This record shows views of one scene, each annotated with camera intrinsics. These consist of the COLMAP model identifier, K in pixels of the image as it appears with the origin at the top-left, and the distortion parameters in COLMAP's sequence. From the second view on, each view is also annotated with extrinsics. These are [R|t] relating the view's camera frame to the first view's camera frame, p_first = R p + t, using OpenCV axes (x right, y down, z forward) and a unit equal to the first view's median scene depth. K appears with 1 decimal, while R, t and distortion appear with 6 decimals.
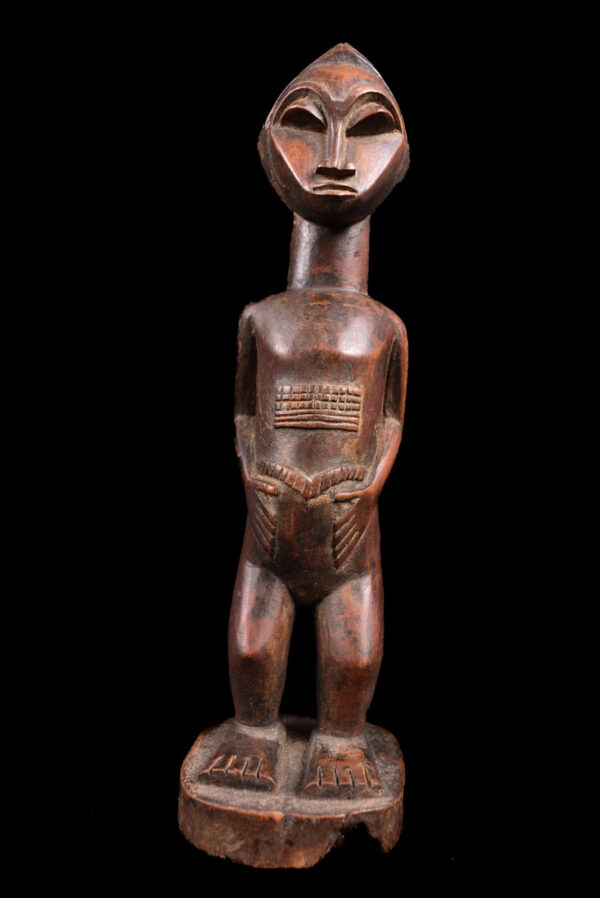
lens RADIAL K [[689.5, 0, 300.0], [0, 689.5, 449.0], [0, 0, 1]] dist [-0.101342, 0.002904]
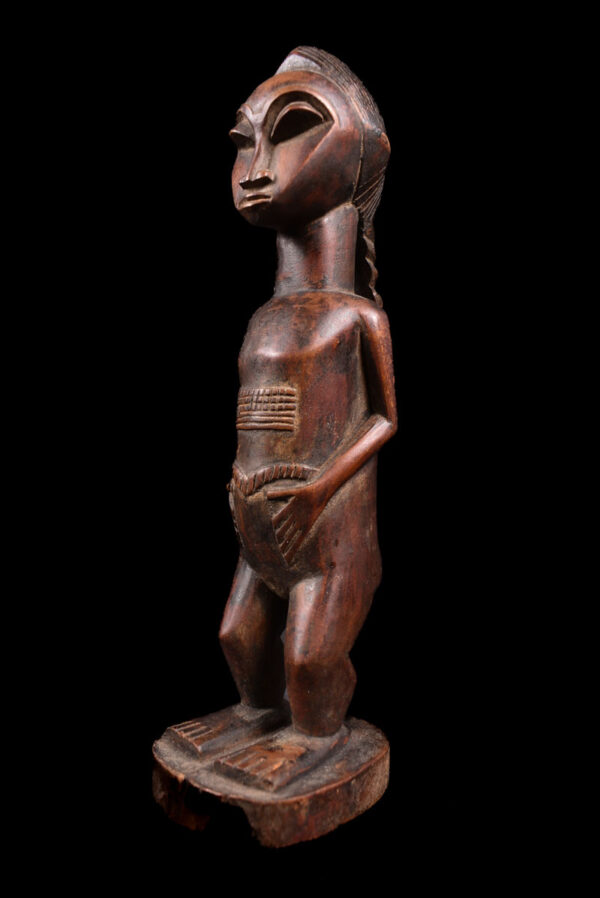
lens RADIAL K [[689.5, 0, 300.0], [0, 689.5, 449.0], [0, 0, 1]] dist [-0.101342, 0.002904]
pose [[0.773712, -0.024265, -0.633072, 0.737916], [0.021611, 0.999696, -0.011906, 0.013988], [0.633168, -0.004469, 0.774001, 0.226333]]
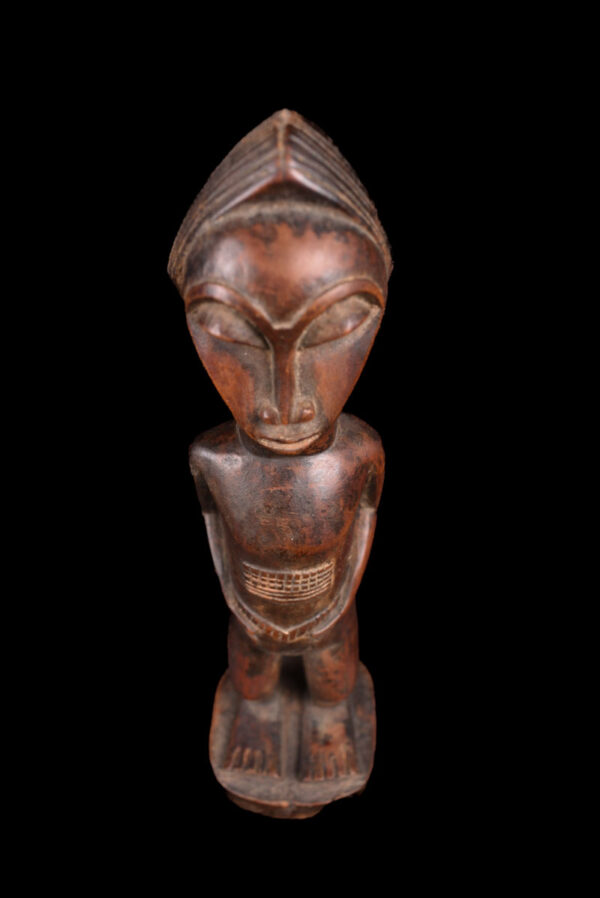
lens RADIAL K [[689.5, 0, 300.0], [0, 689.5, 449.0], [0, 0, 1]] dist [-0.101342, 0.002904]
pose [[0.996924, -0.075683, -0.020374, 0.076628], [0.068783, 0.720185, 0.690364, -0.871259], [-0.037575, -0.689642, 0.723175, 0.422571]]
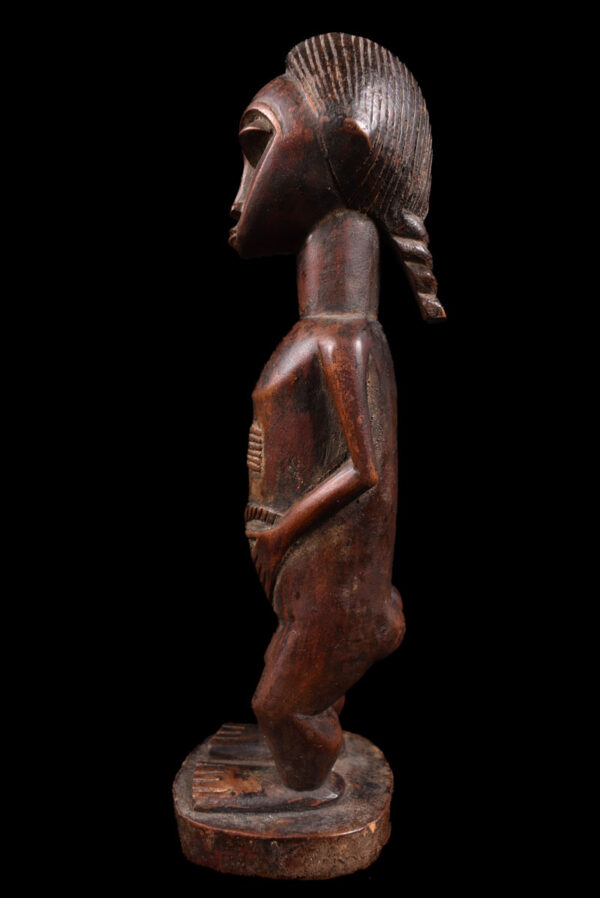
lens RADIAL K [[689.5, 0, 300.0], [0, 689.5, 449.0], [0, 0, 1]] dist [-0.101342, 0.002904]
pose [[-0.016840, 0.052049, -0.998503, 1.066673], [-0.011646, 0.998566, 0.052248, -0.110487], [0.999790, 0.012509, -0.016209, 1.081736]]
